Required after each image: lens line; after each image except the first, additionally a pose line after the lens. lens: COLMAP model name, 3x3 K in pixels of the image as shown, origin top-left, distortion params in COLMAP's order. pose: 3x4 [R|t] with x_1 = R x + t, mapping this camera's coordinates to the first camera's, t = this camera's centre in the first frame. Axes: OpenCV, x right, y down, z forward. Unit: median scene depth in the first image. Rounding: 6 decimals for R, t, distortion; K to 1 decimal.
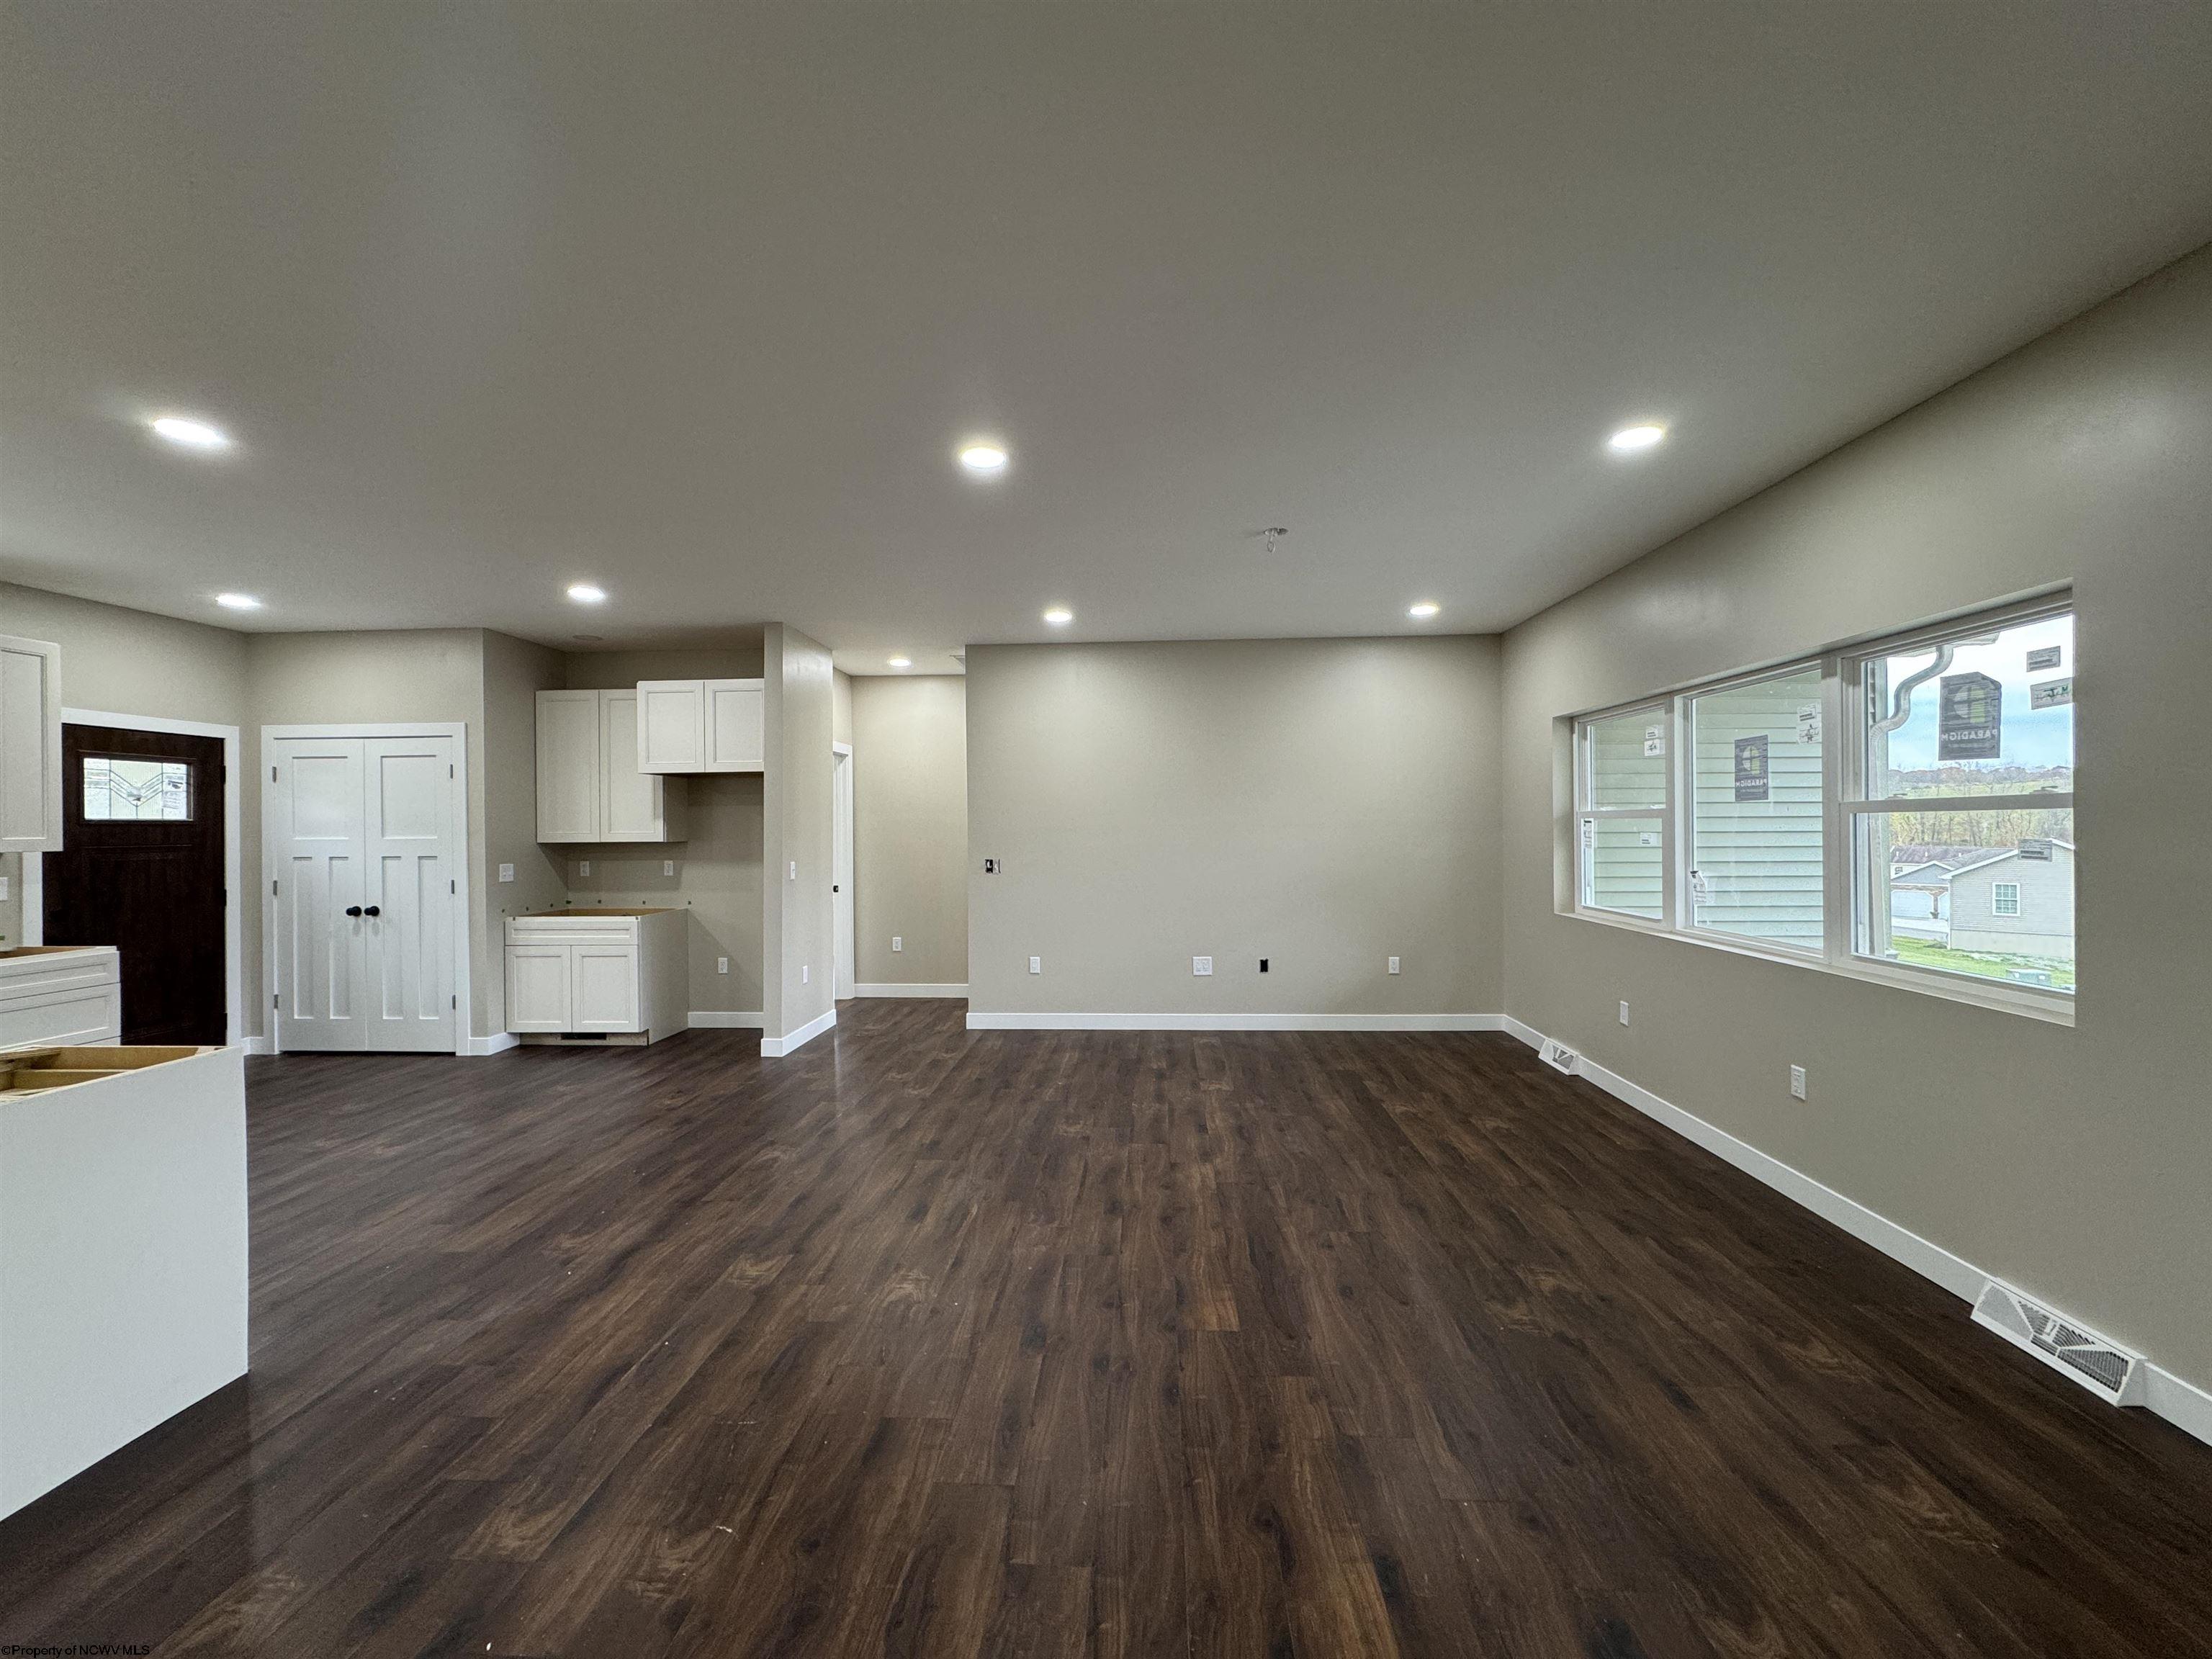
lens RADIAL K [[877.4, 0, 1106.7], [0, 877.4, 829.3], [0, 0, 1]] dist [-0.004200, 0.001416]
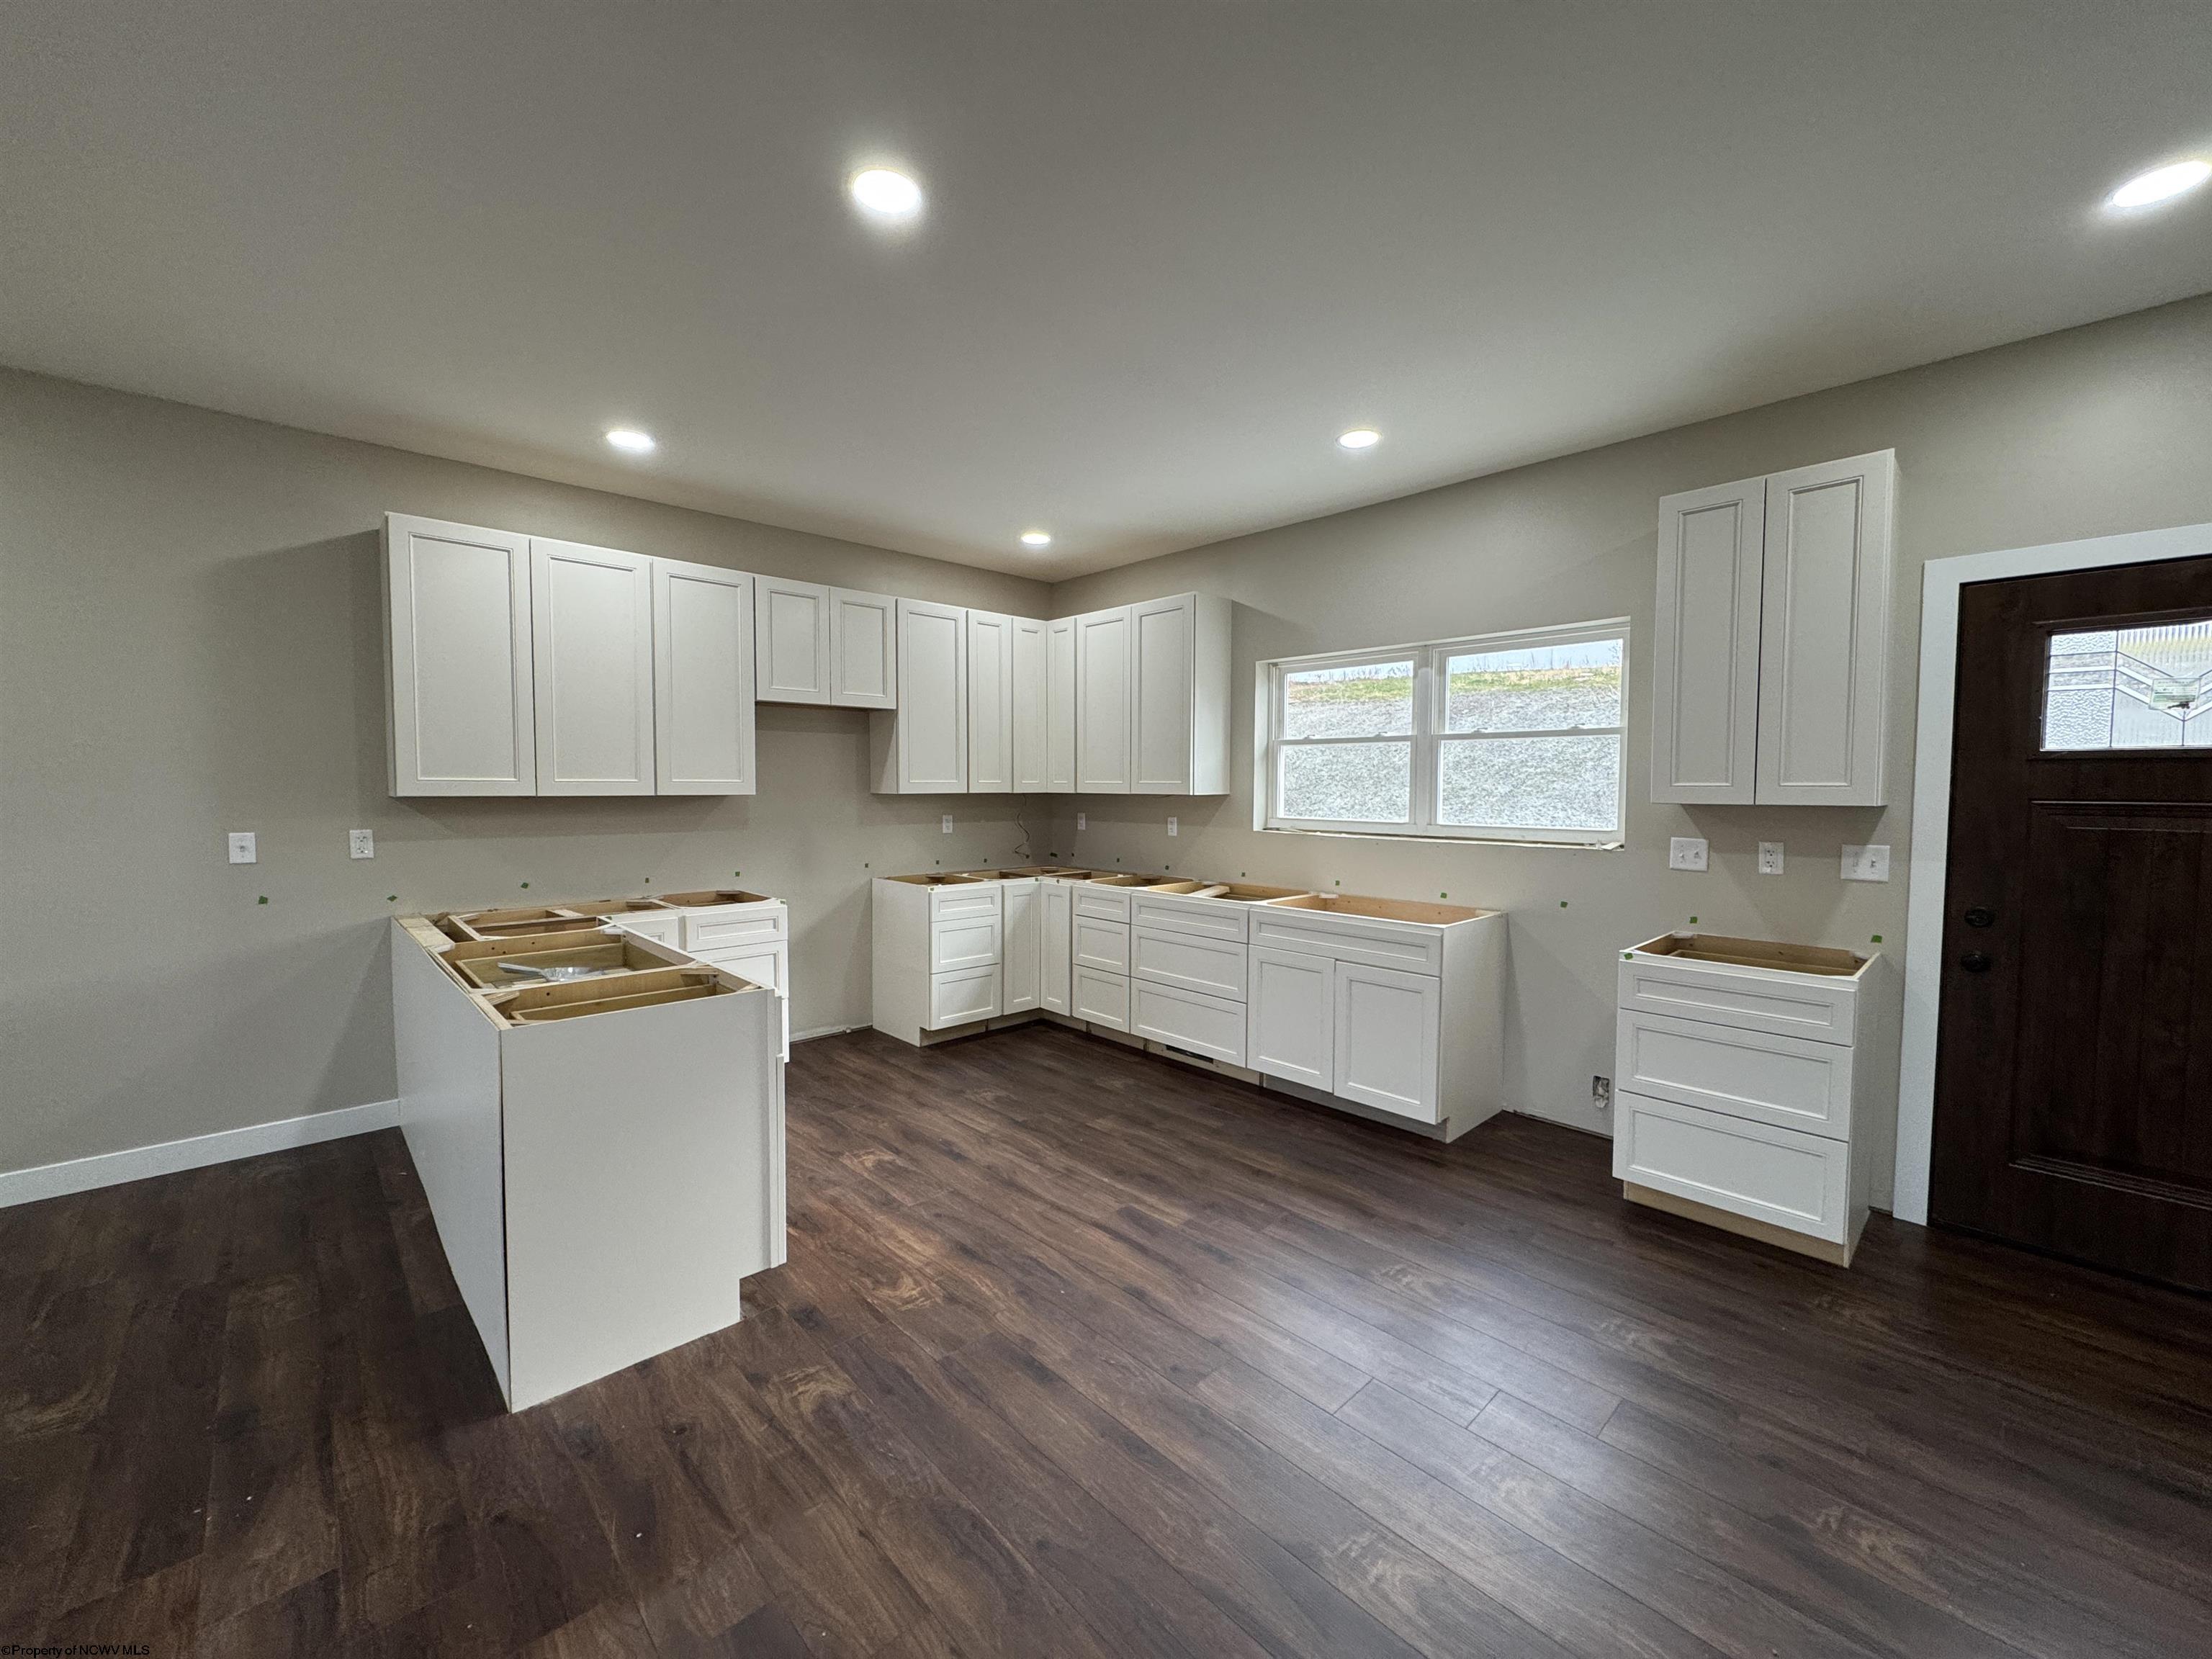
lens RADIAL K [[877.4, 0, 1106.8], [0, 877.4, 823.1], [0, 0, 1]] dist [-0.004200, 0.001416]
pose [[-0.685769, 0.039395, -0.726752, -0.455227], [0.000153, 0.998542, 0.053983, 0.005244], [0.727819, 0.036908, -0.684775, 1.143150]]
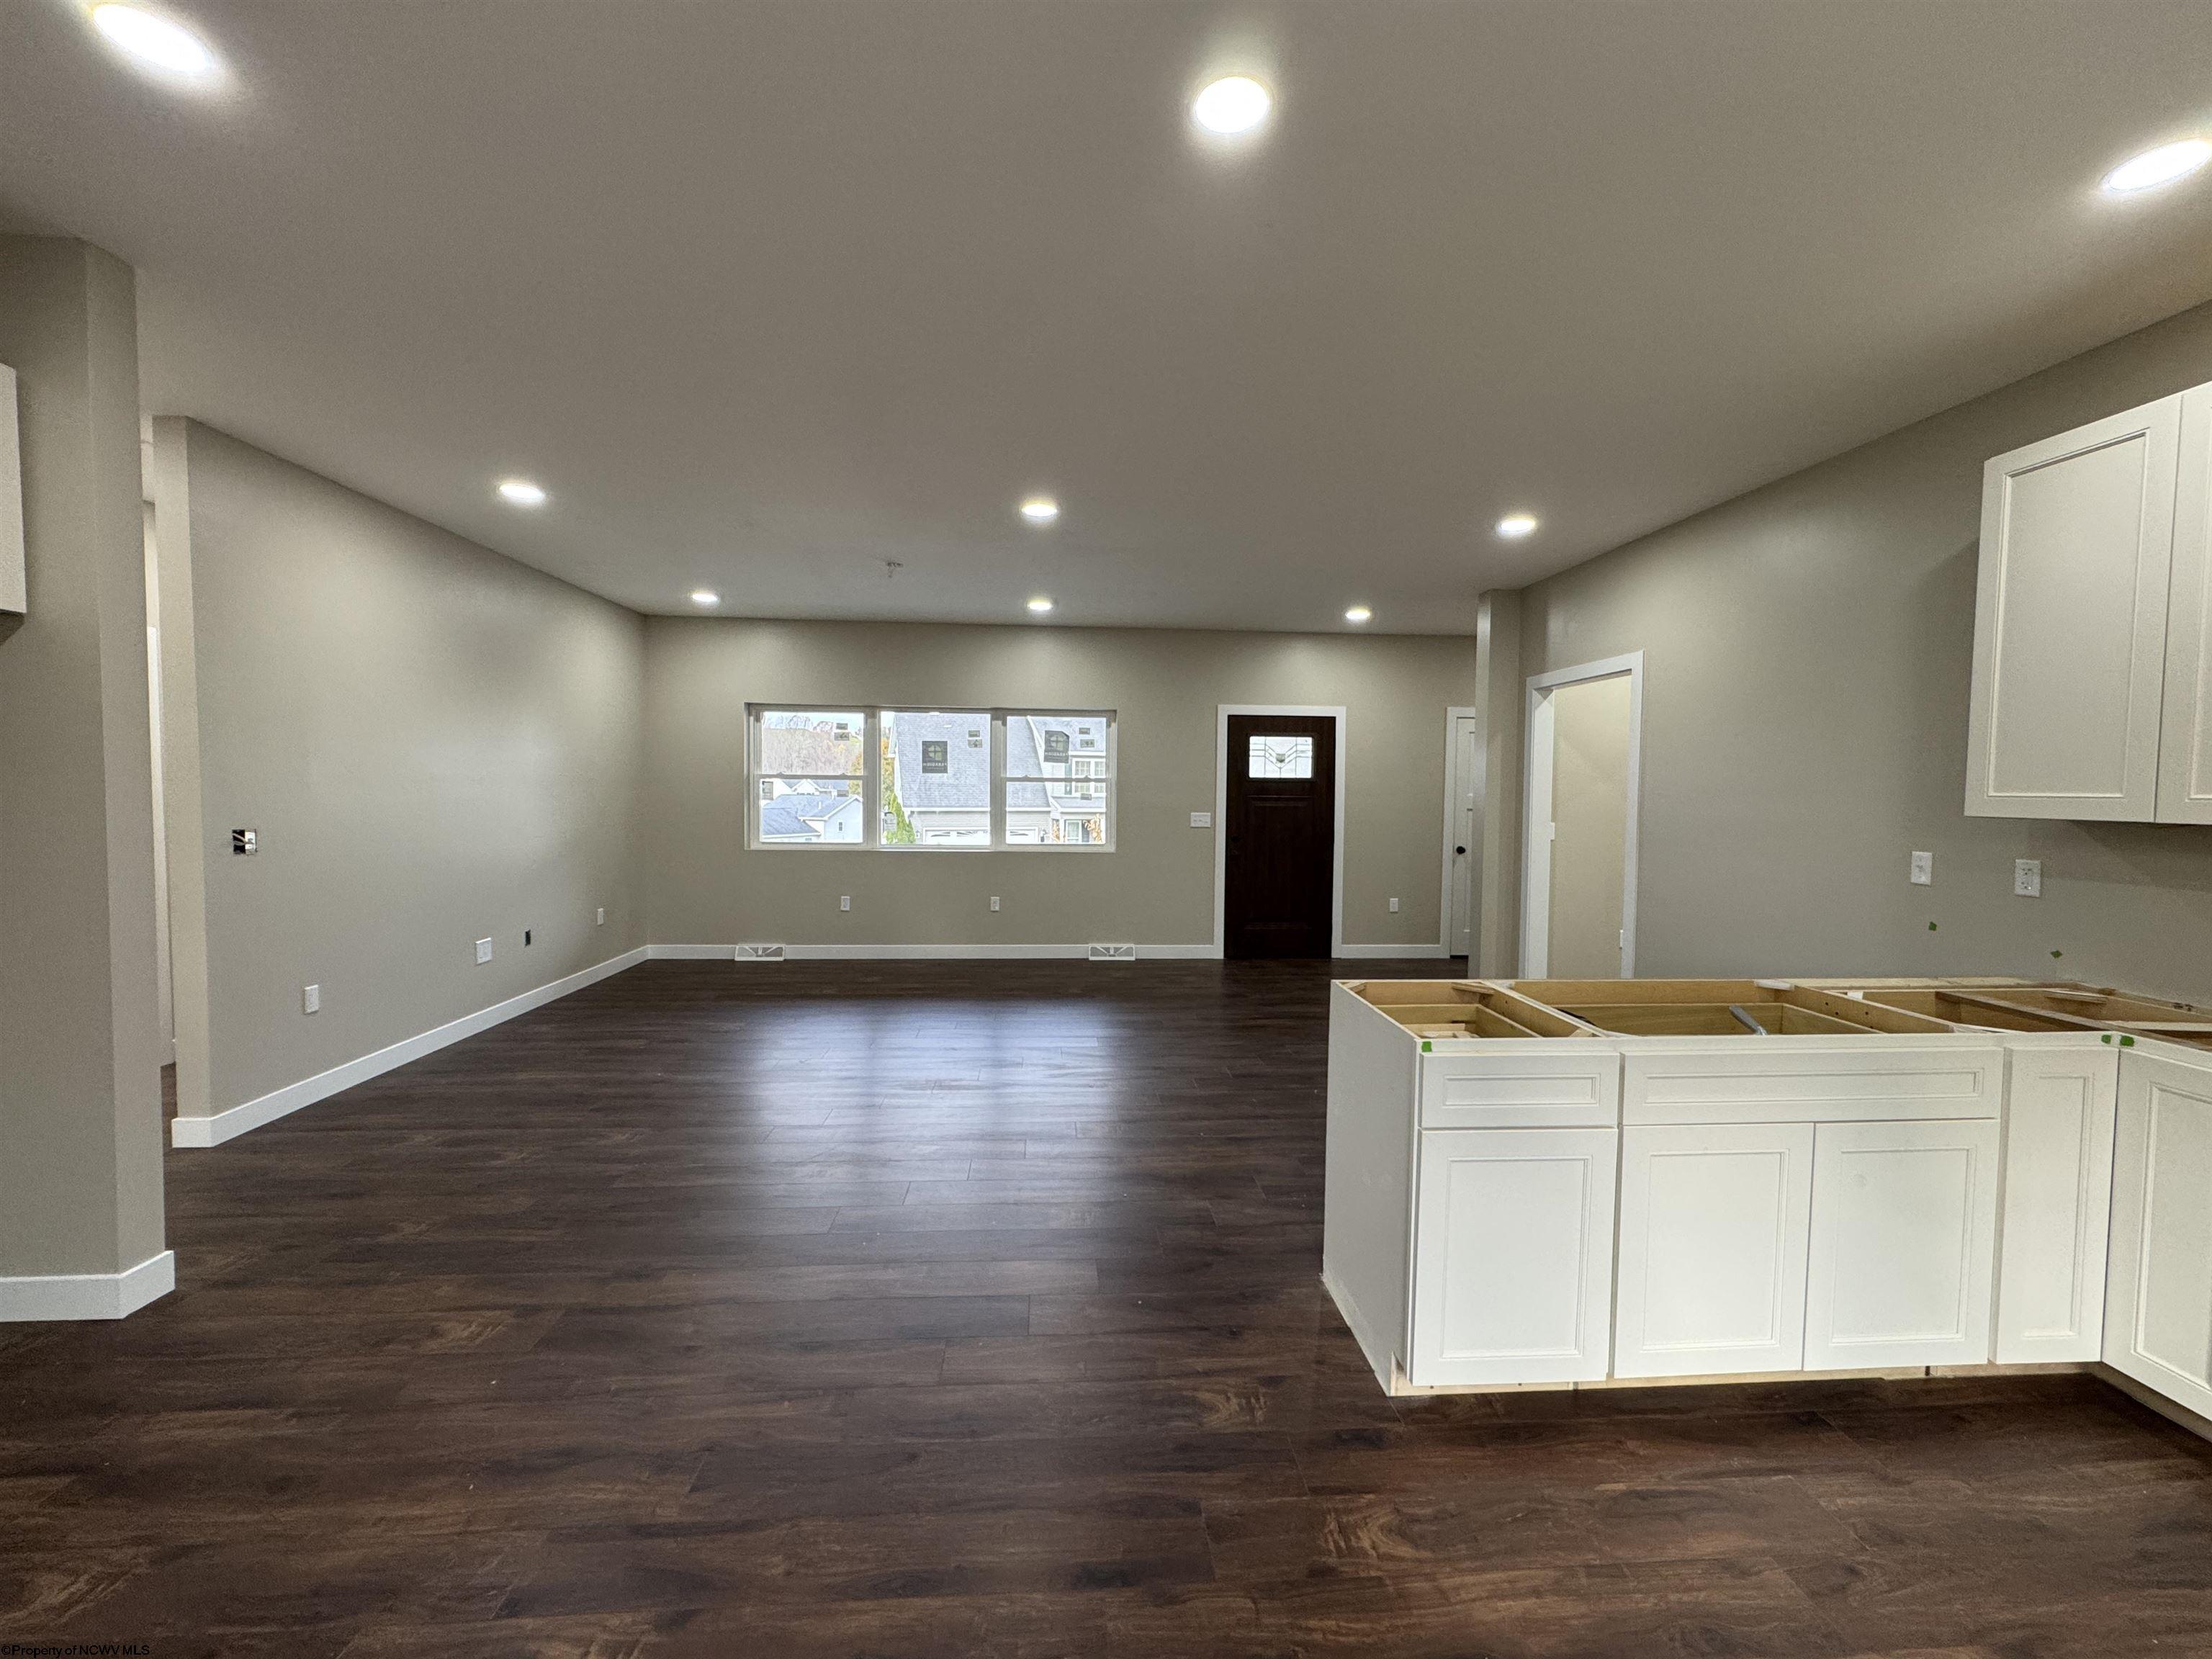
lens RADIAL K [[877.4, 0, 1106.4], [0, 877.4, 832.5], [0, 0, 1]] dist [-0.004200, 0.001416]
pose [[-0.124087, -0.041062, 0.991421, -1.165425], [-0.007735, 0.999153, 0.040414, 0.014889], [-0.992241, -0.002654, -0.124299, 0.815363]]
